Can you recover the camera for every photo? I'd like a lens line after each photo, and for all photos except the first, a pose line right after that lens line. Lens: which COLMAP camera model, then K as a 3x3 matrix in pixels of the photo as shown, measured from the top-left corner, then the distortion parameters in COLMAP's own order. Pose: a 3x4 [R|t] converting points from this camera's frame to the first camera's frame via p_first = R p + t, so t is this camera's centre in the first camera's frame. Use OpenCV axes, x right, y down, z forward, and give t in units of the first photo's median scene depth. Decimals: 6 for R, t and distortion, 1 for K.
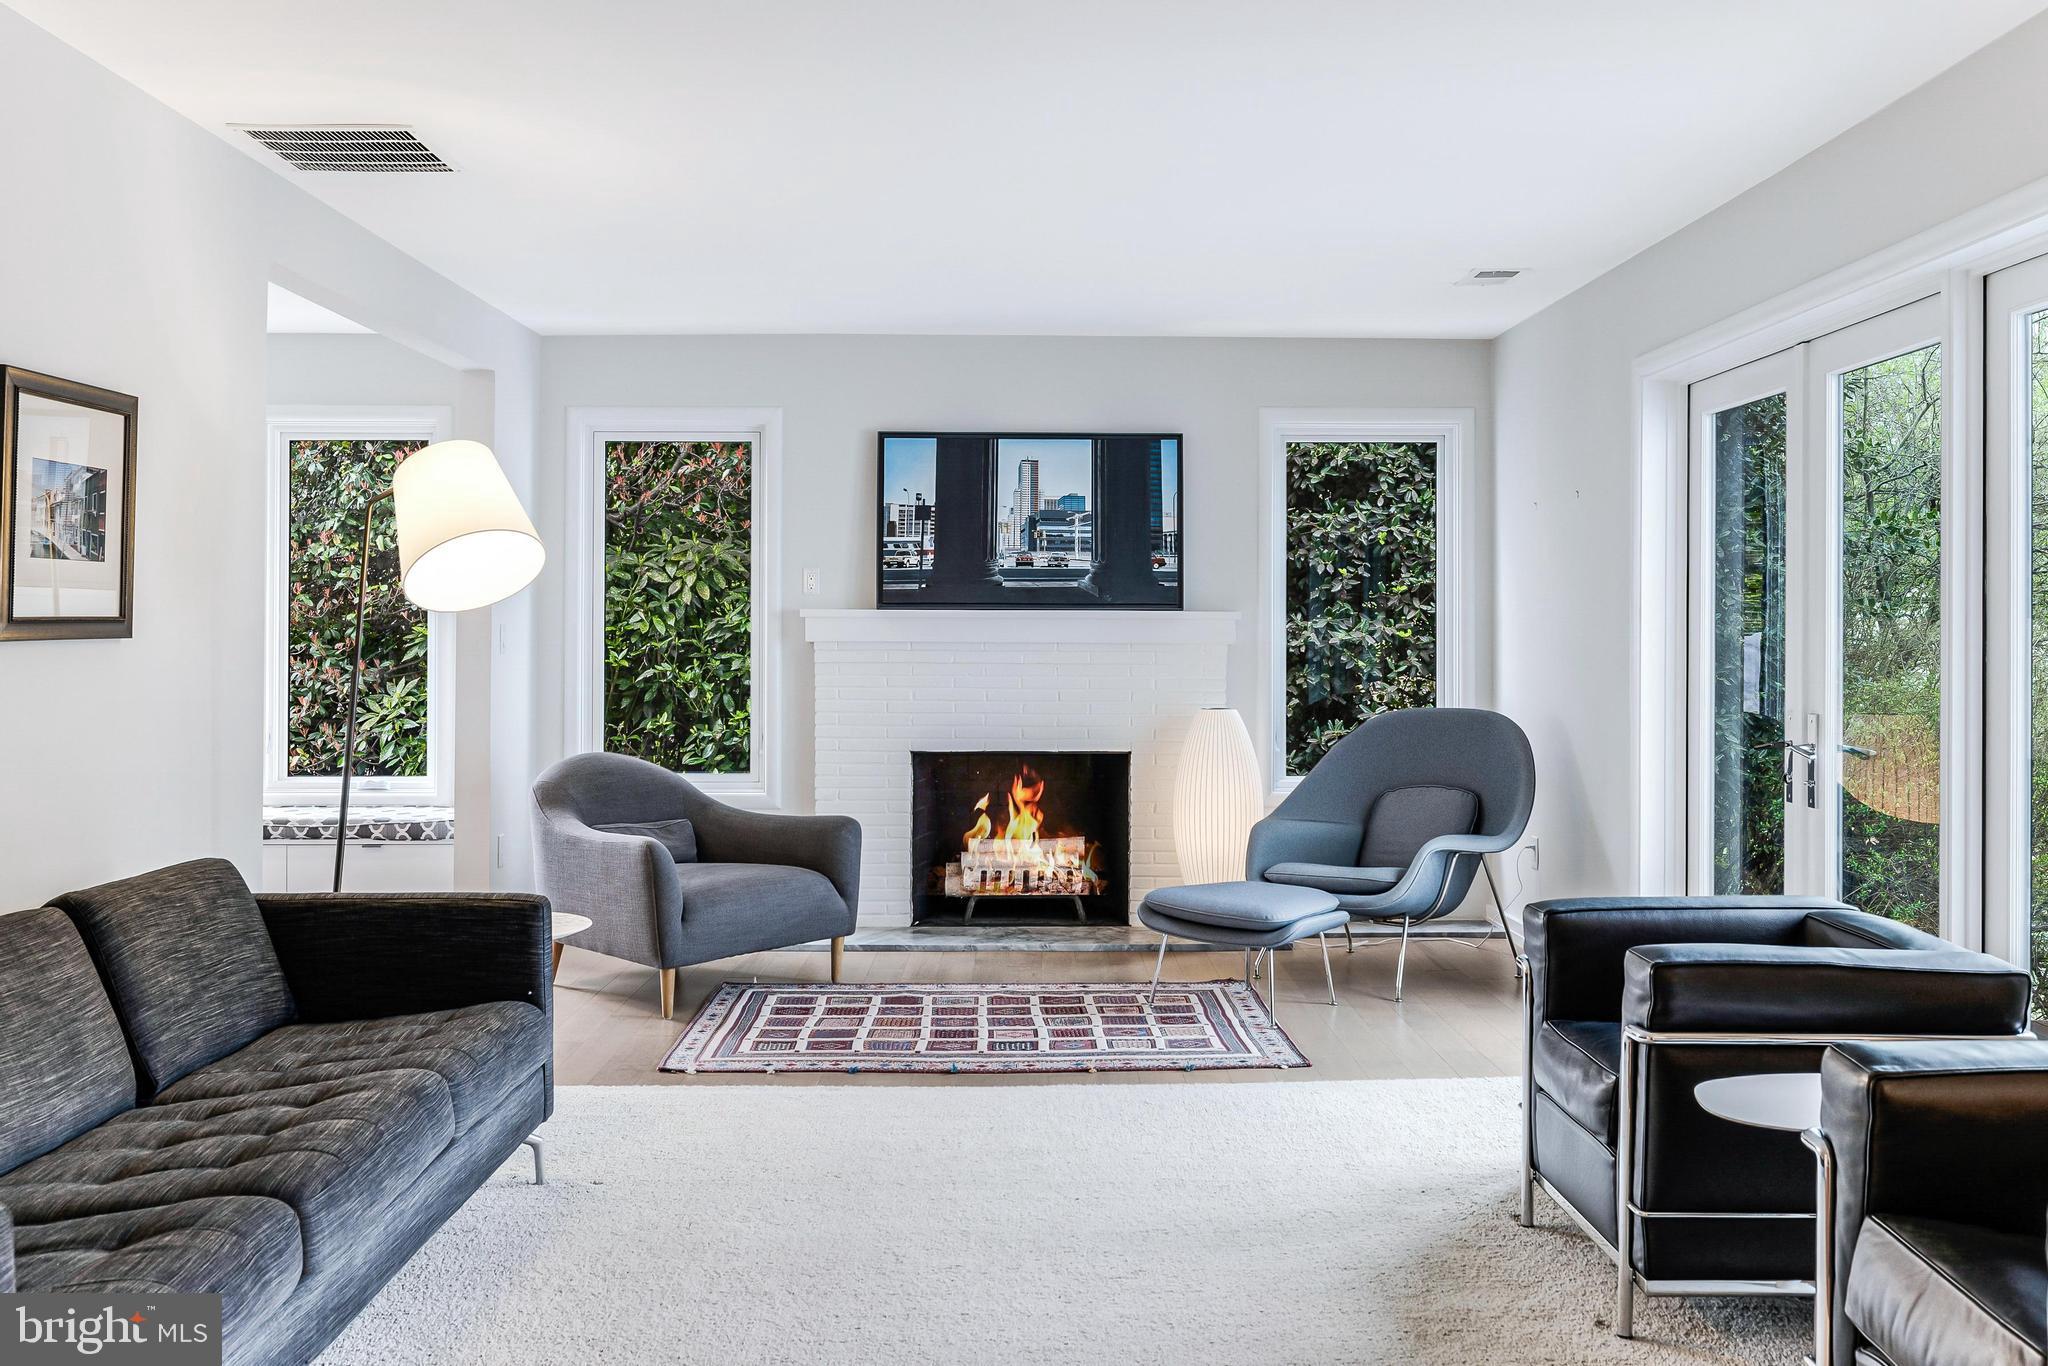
lens RADIAL K [[1852.6, 0, 1028.4], [0, 1852.6, 611.7], [0, 0, 1]] dist [-0.005444, 0.003919]
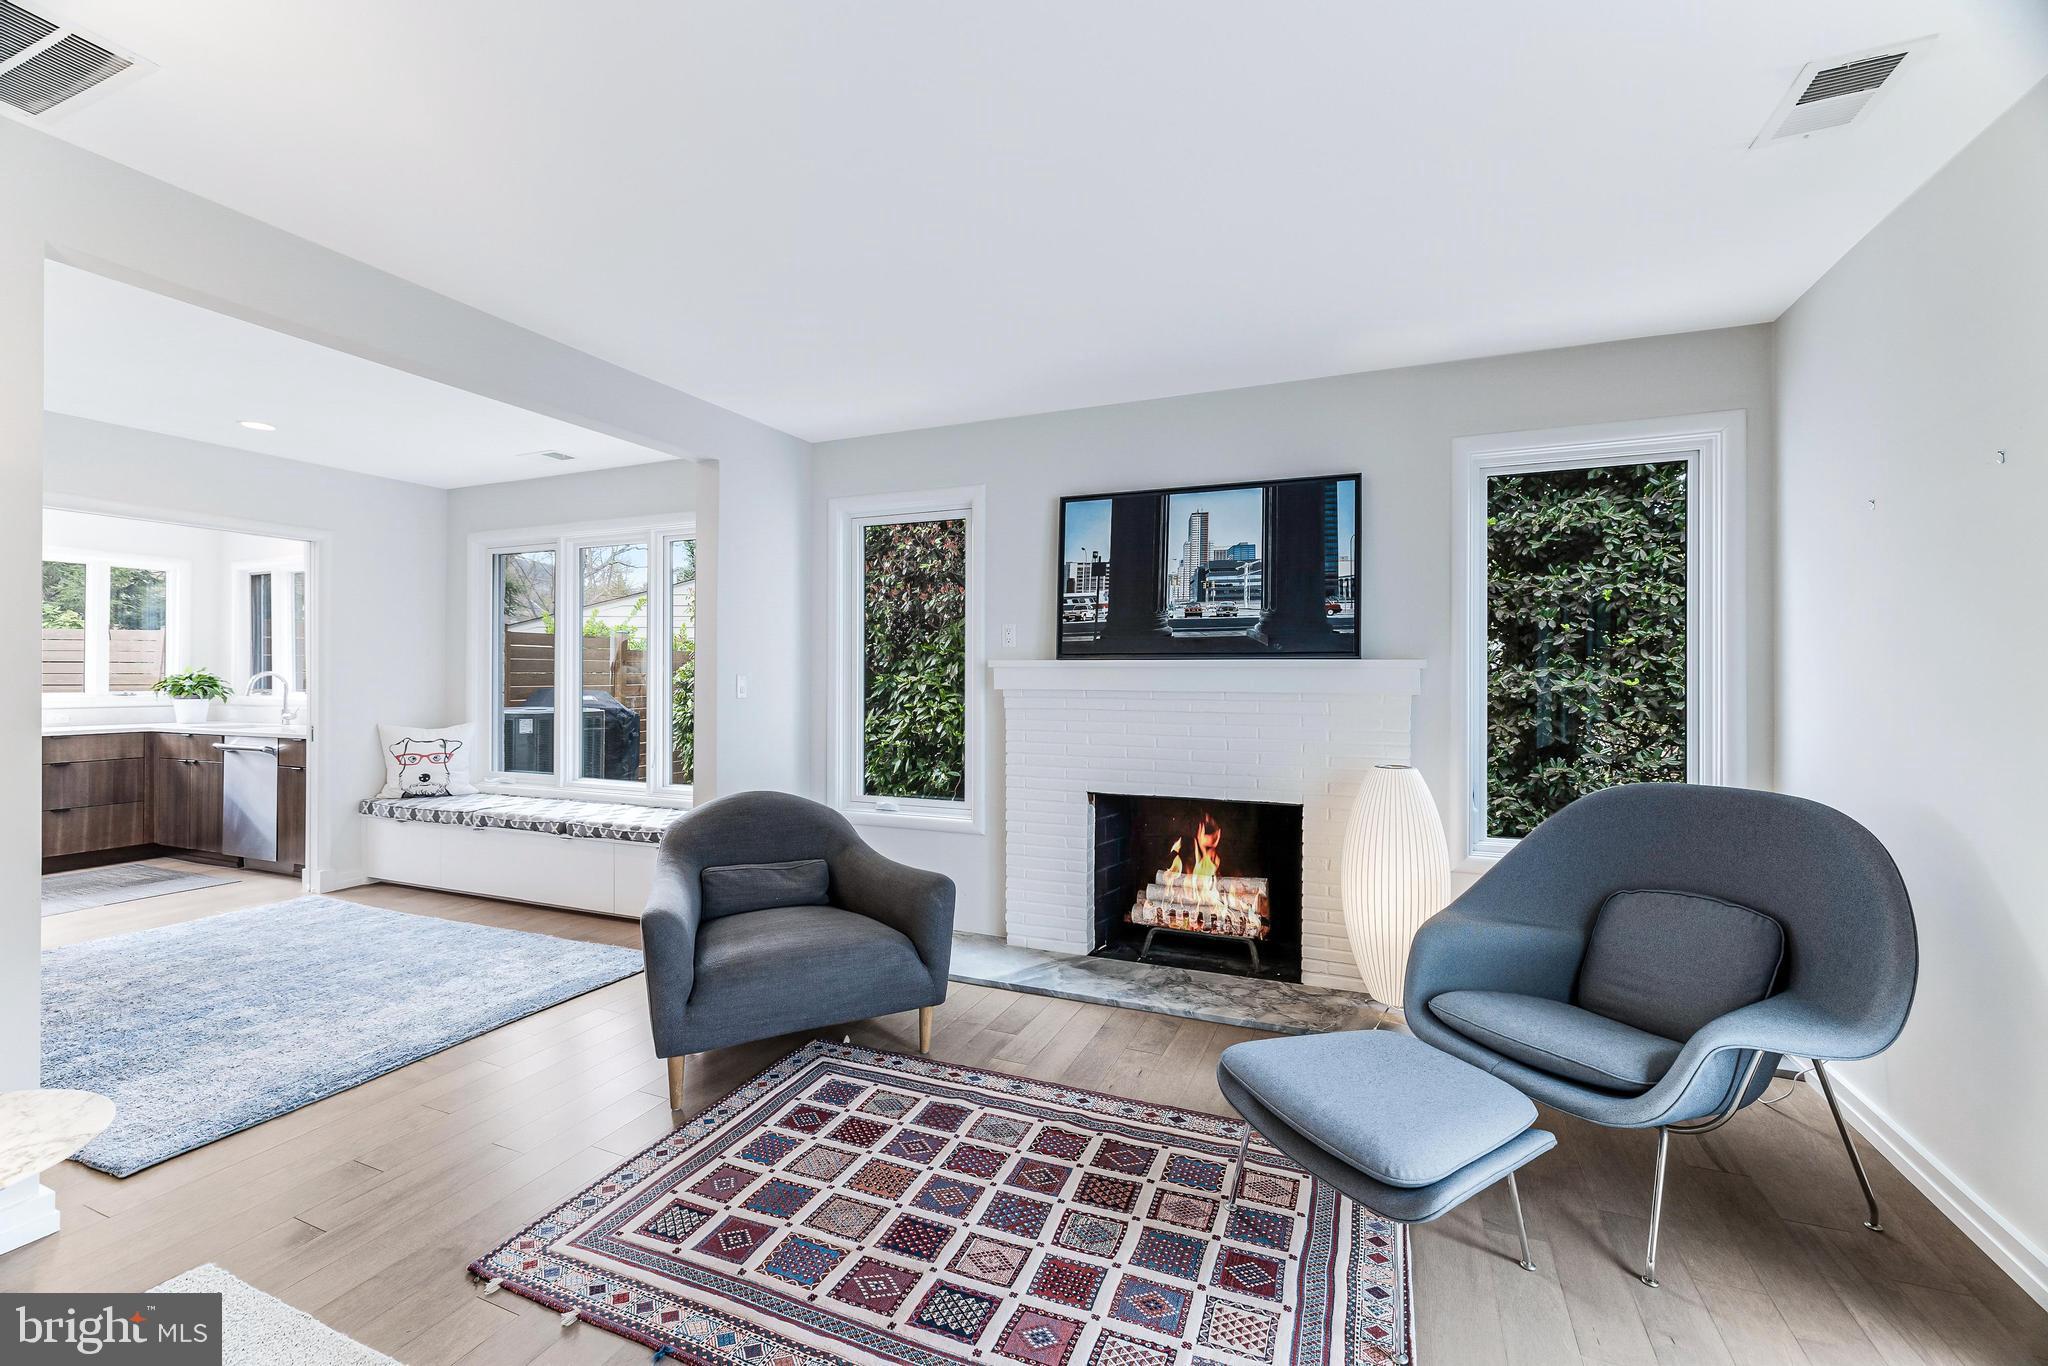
lens RADIAL K [[853.3, 0, 1020.9], [0, 853.3, 674.1], [0, 0, 1]] dist [0.001369, 0.000141]
pose [[0.917976, -0.001019, -0.396635, 0.096929], [0.003369, 0.999981, 0.005230, 0.004309], [0.396622, -0.006137, 0.917961, 0.529807]]
